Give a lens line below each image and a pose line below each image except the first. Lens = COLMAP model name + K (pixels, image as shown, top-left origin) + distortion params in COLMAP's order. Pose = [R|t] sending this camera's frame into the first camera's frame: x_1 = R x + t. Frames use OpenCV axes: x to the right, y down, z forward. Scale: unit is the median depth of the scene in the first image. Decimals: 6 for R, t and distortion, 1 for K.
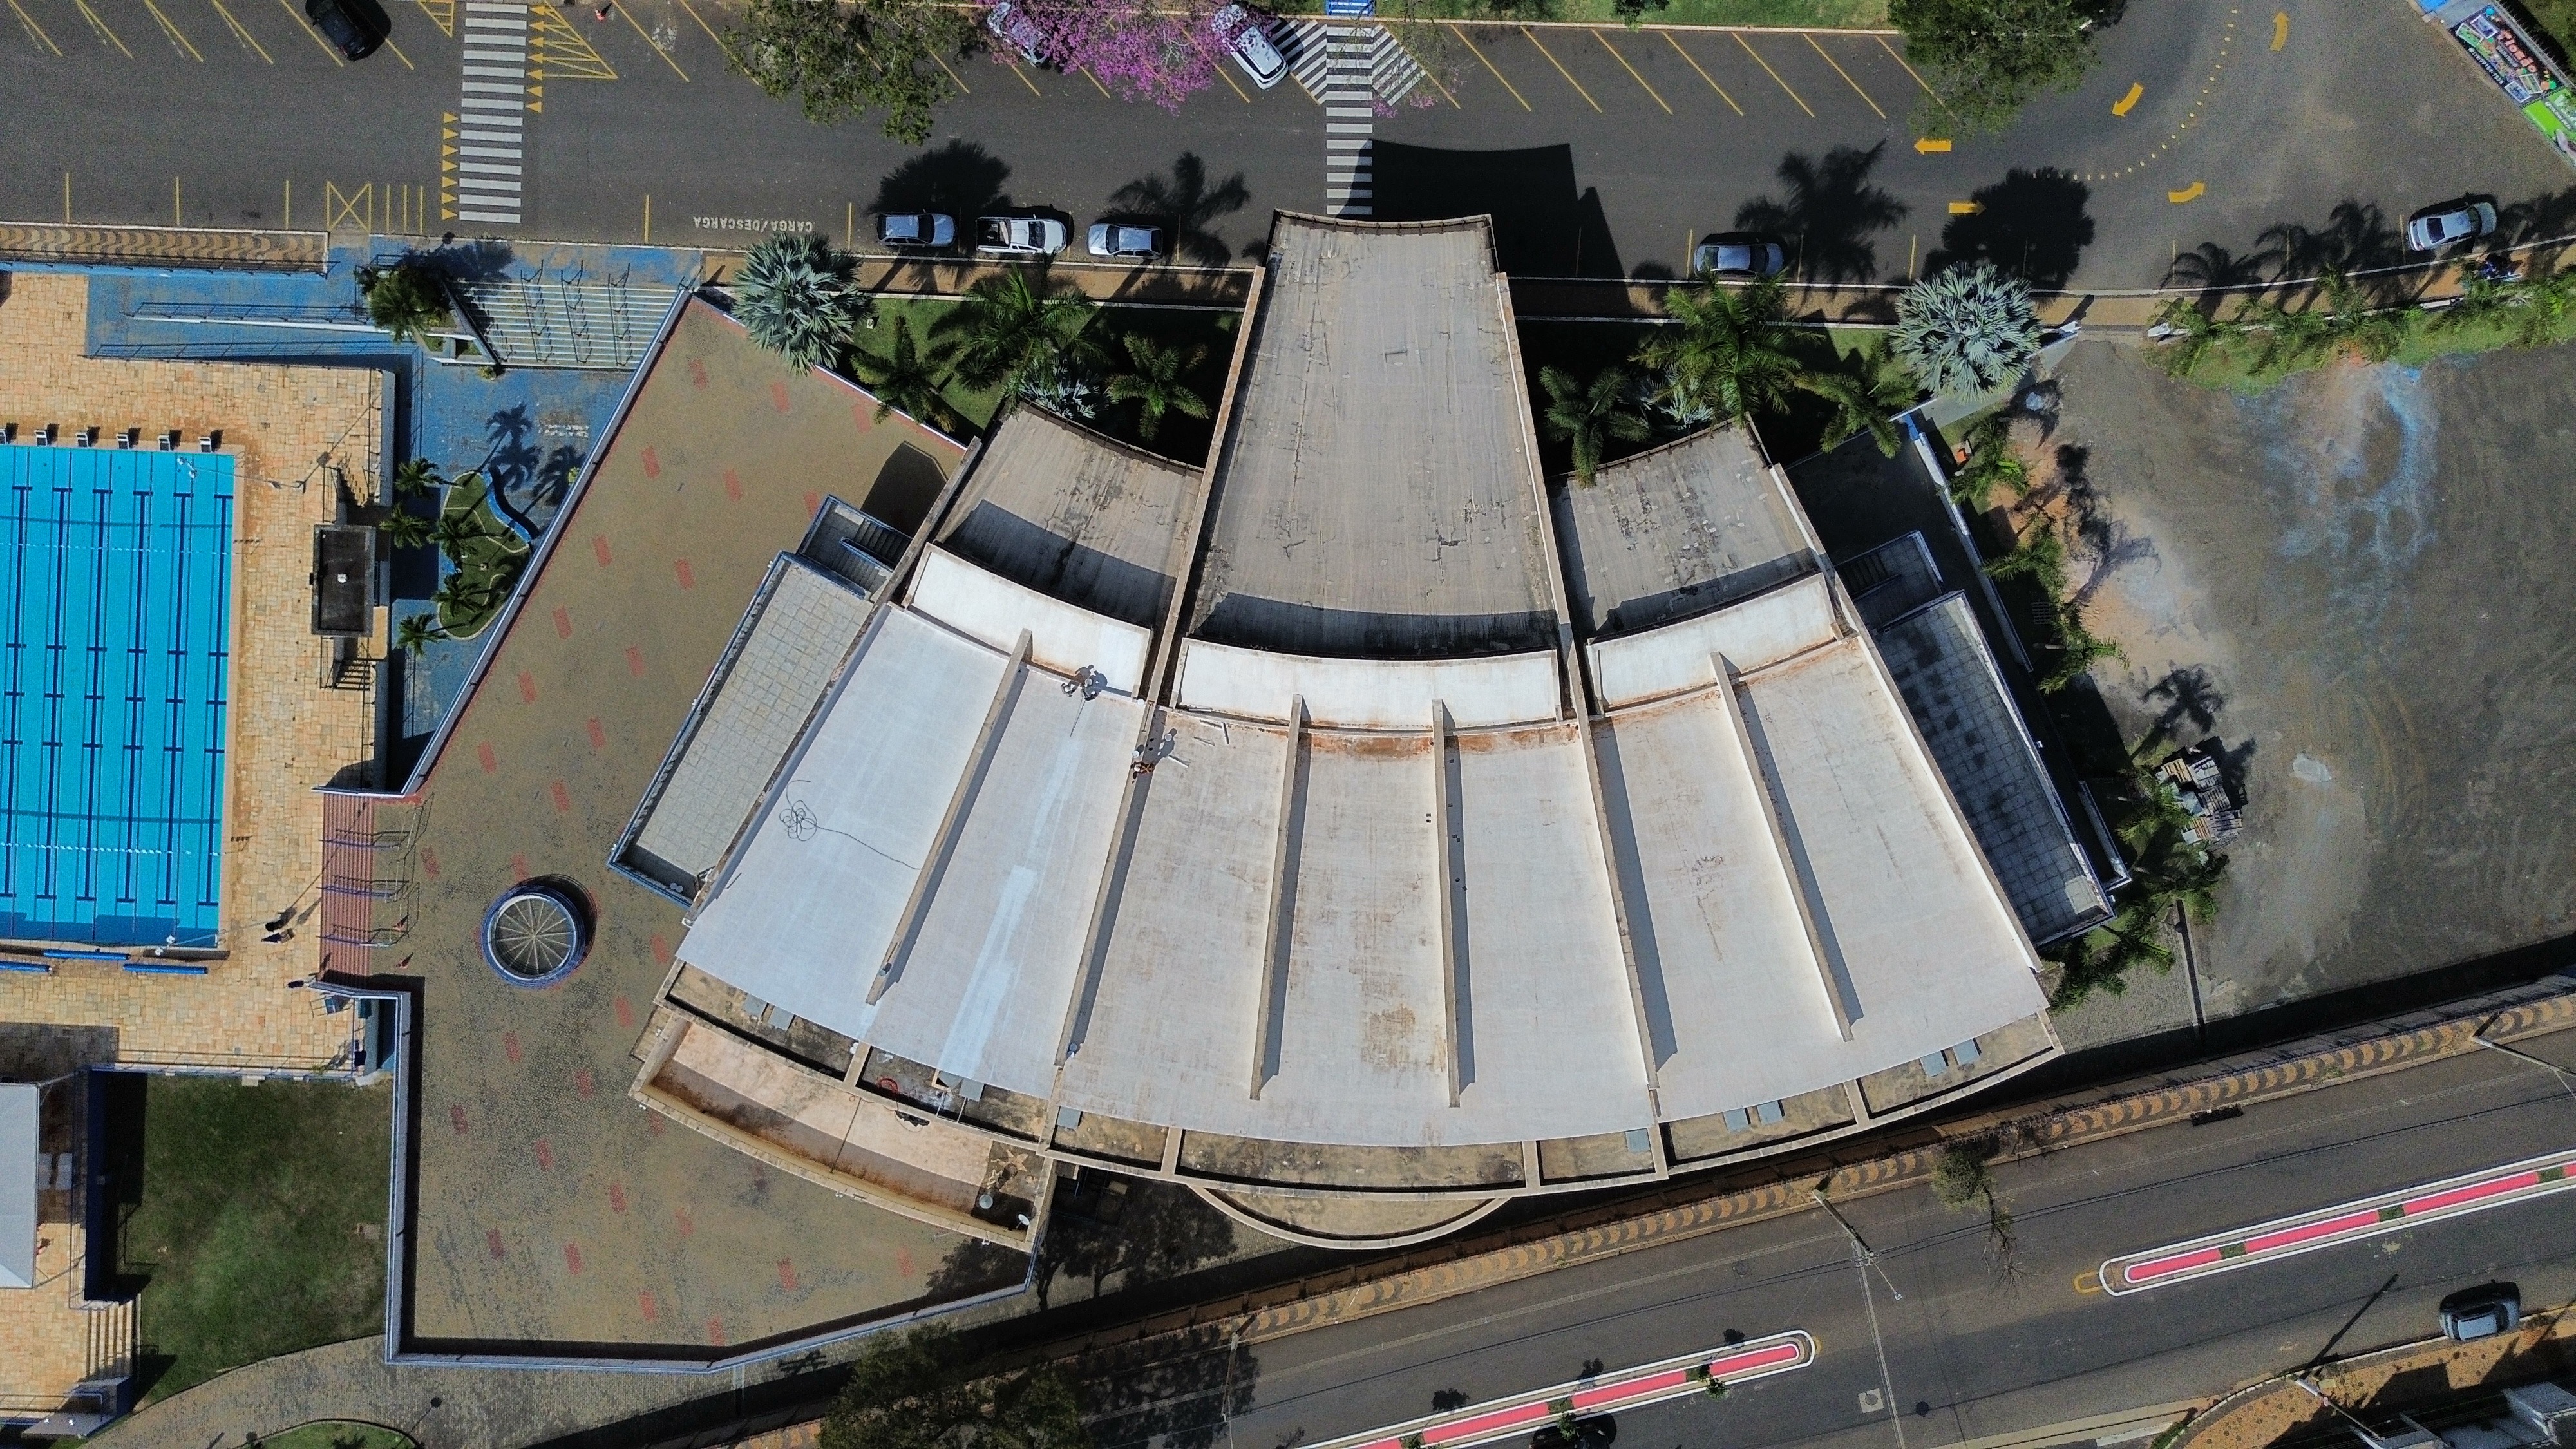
lens RADIAL K [[1825.0, 0, 1293.8], [0, 1825.0, 721.1], [0, 0, 1]] dist [0.069420, -0.070278]
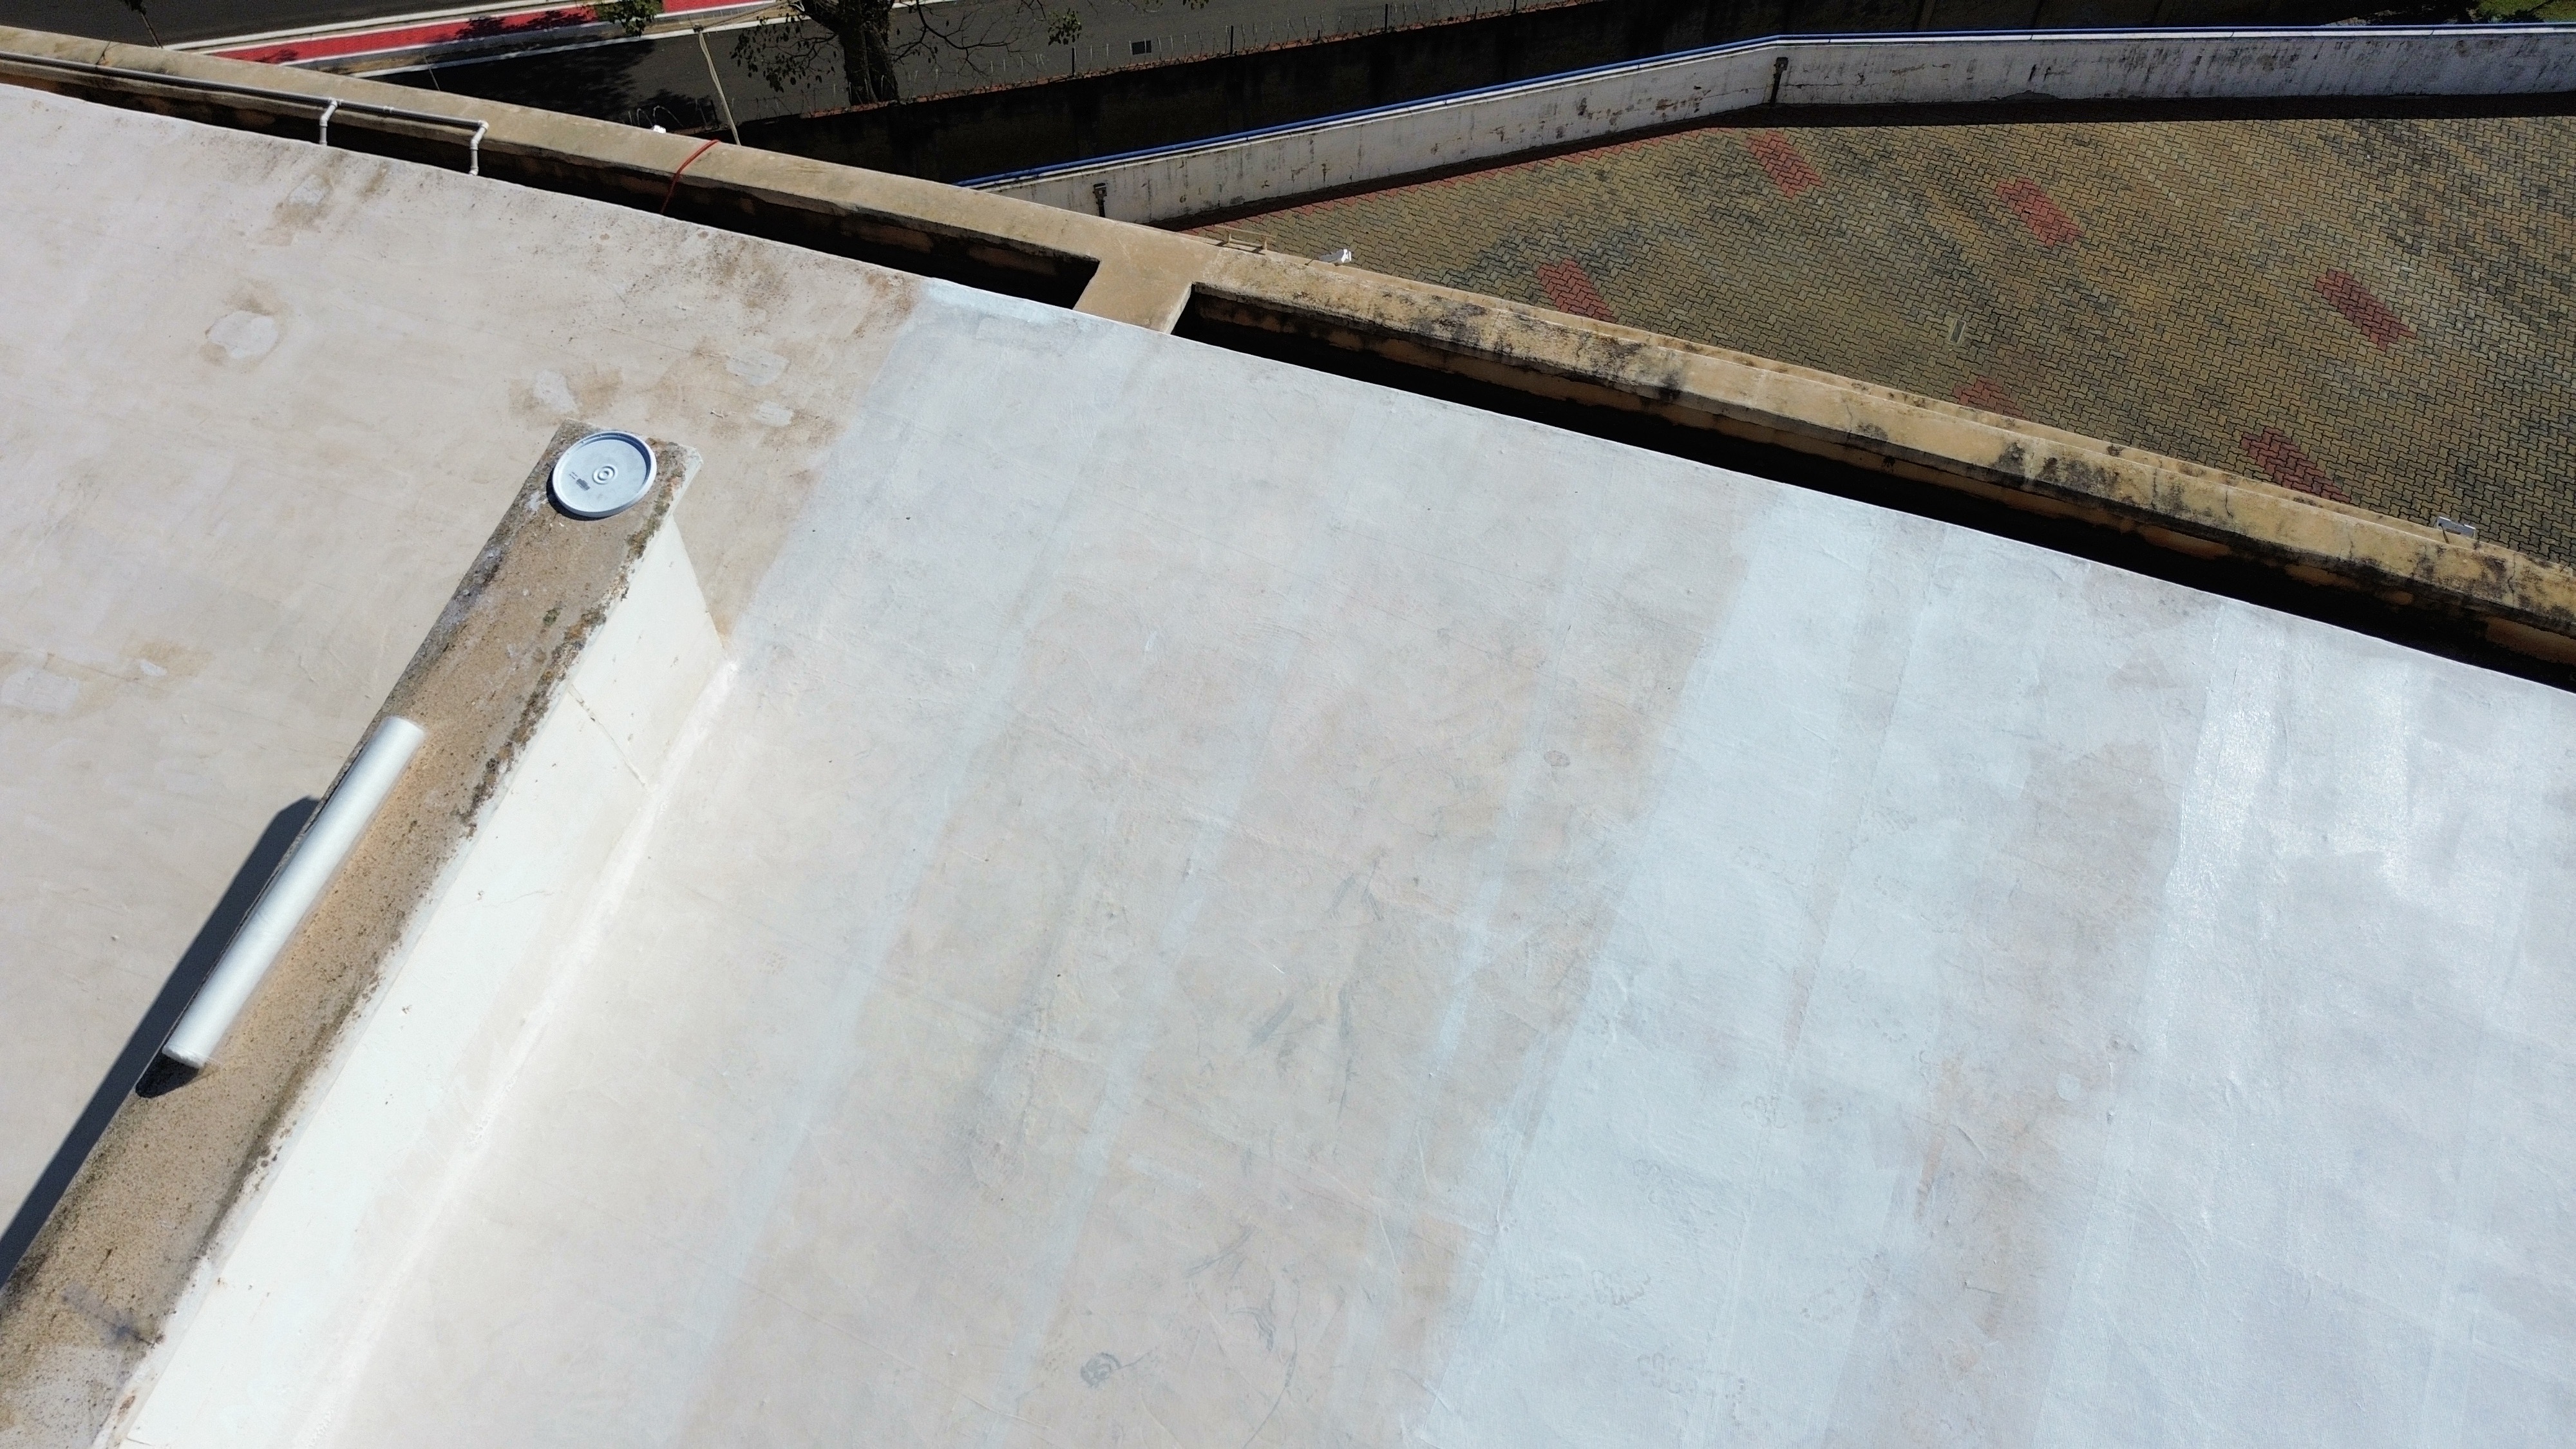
lens RADIAL K [[1825.0, 0, 1292.1], [0, 1825.0, 723.9], [0, 0, 1]] dist [0.069420, -0.070278]
pose [[-0.998094, 0.047716, -0.039147, -0.240712], [-0.061670, -0.796288, 0.601765, 0.095451], [-0.002459, 0.603032, 0.797713, 0.901188]]
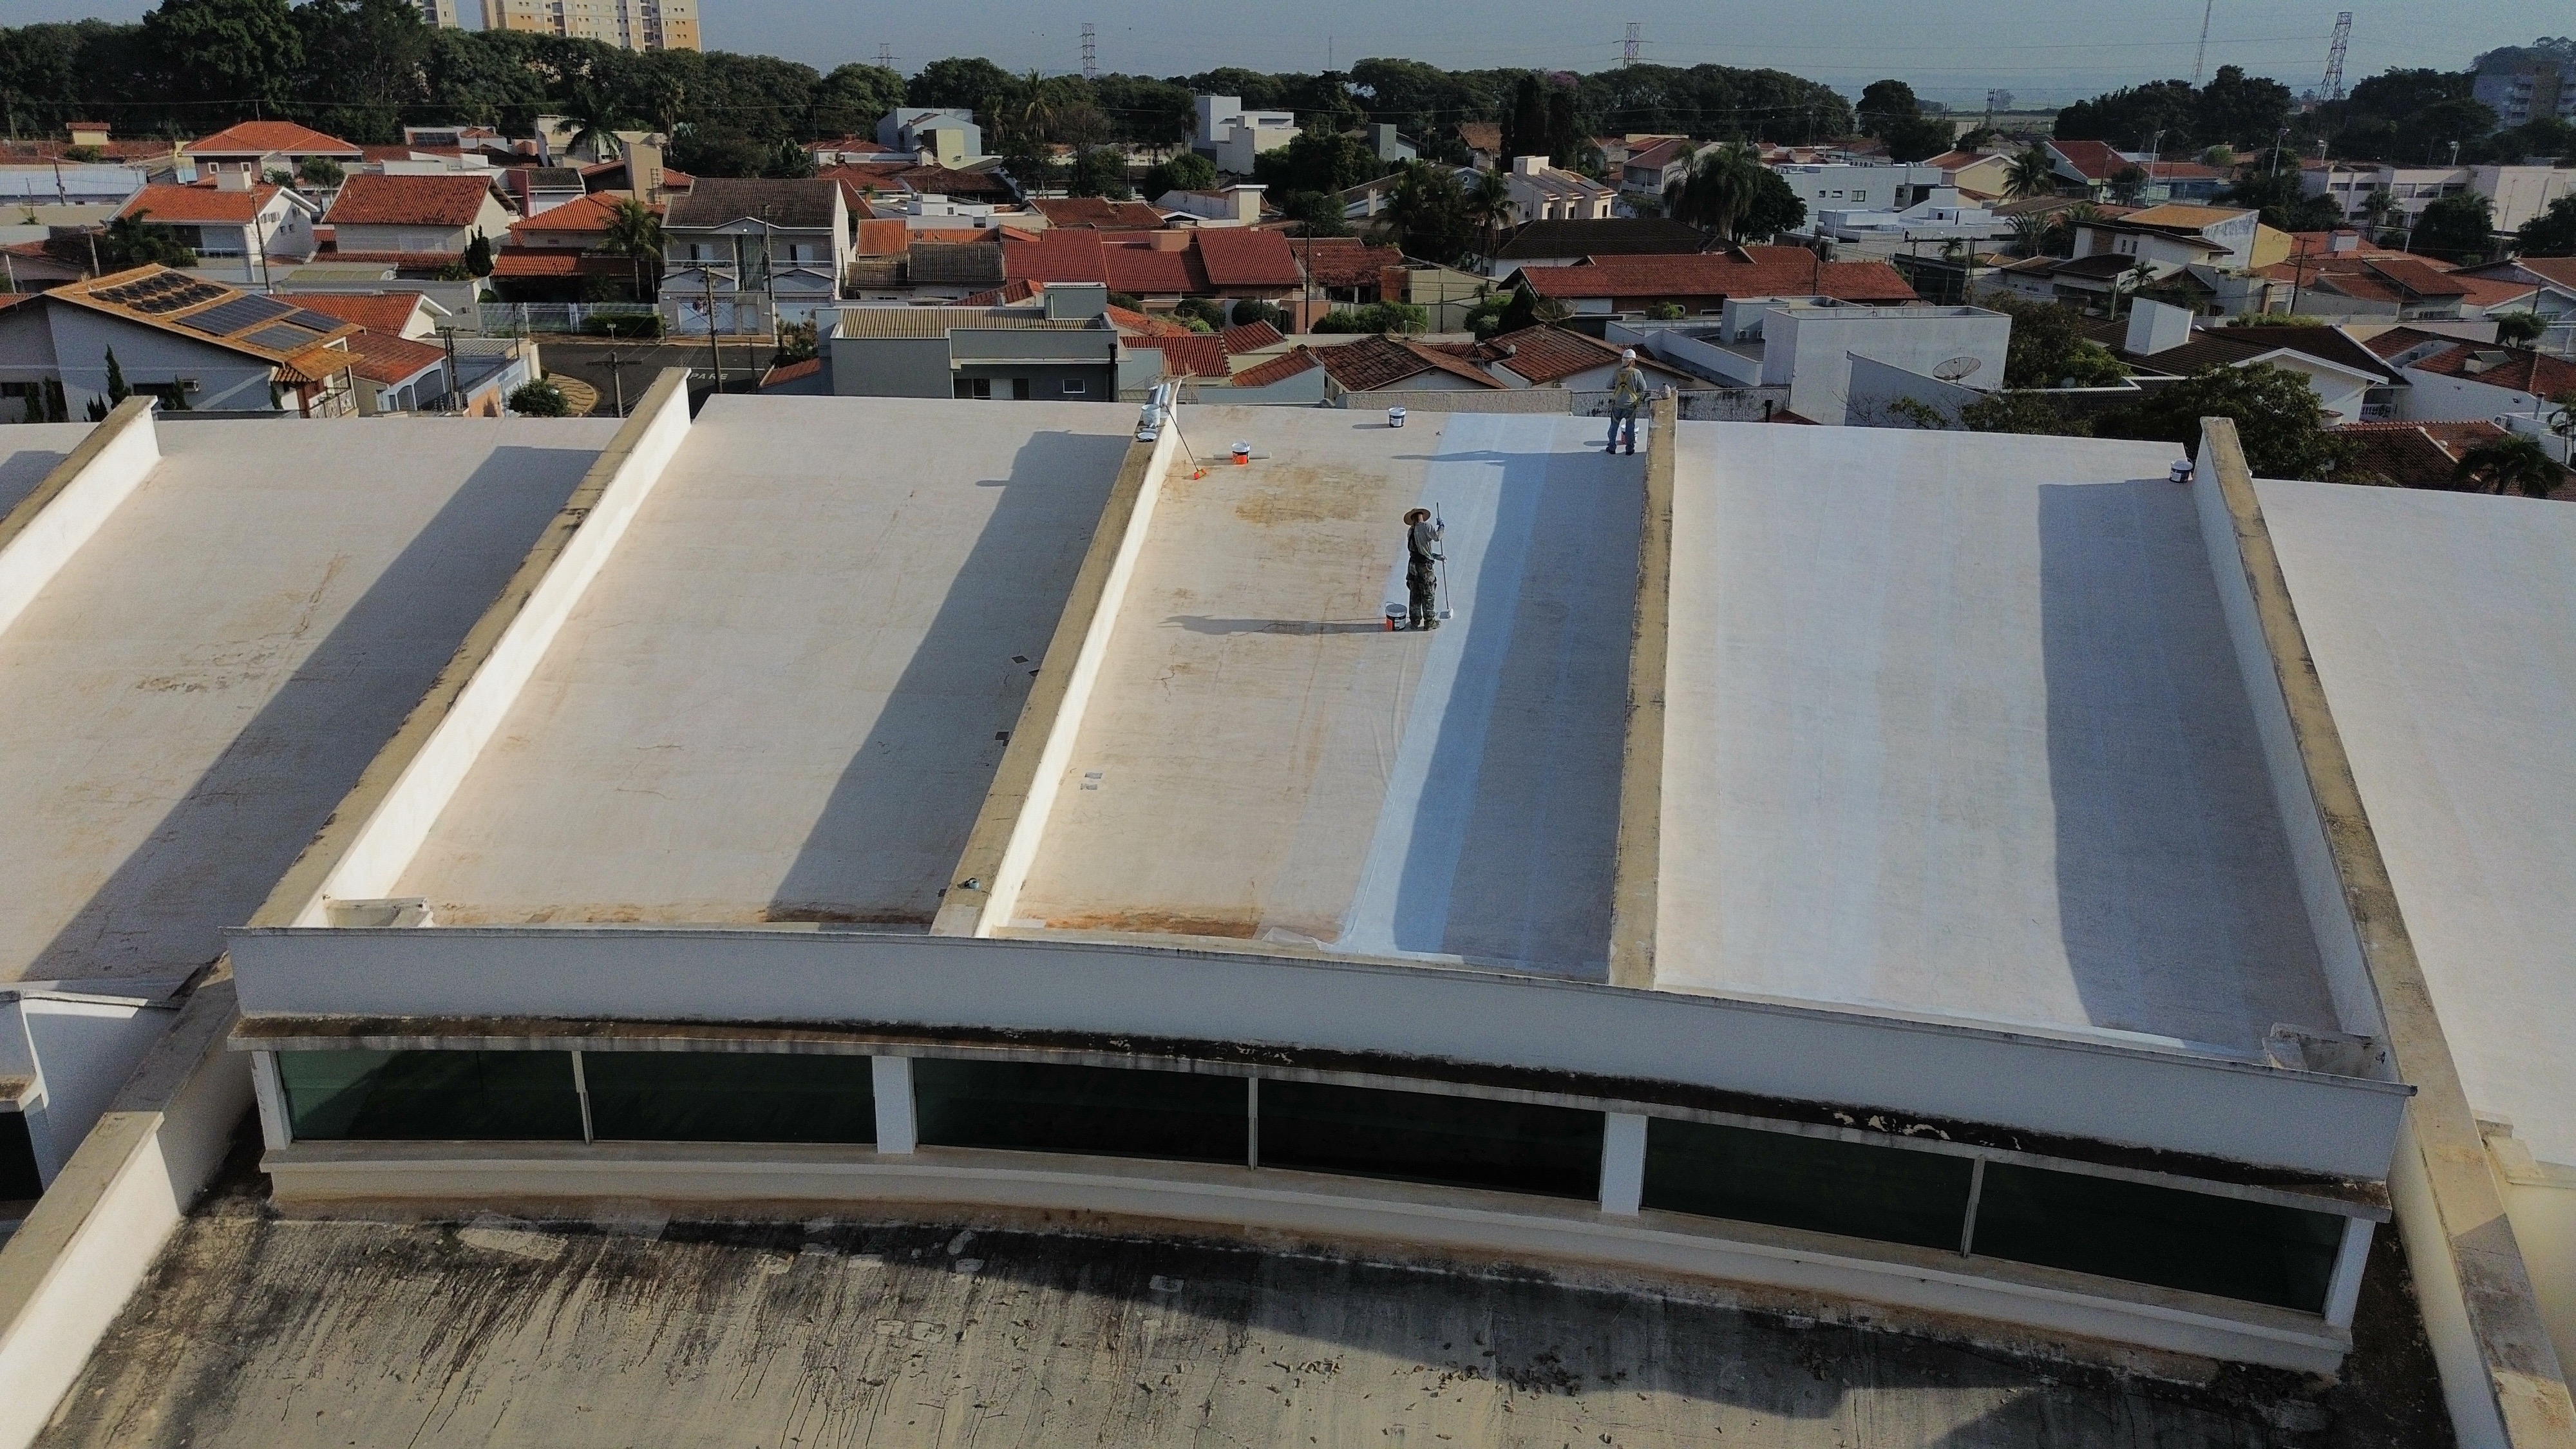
lens RADIAL K [[1825.0, 0, 1292.4], [0, 1825.0, 716.4], [0, 0, 1]] dist [0.069420, -0.070278]
pose [[-0.996199, -0.042693, 0.075933, 0.024454], [0.085948, -0.339720, 0.936591, -0.185559], [-0.014190, 0.939557, 0.342097, 0.875627]]
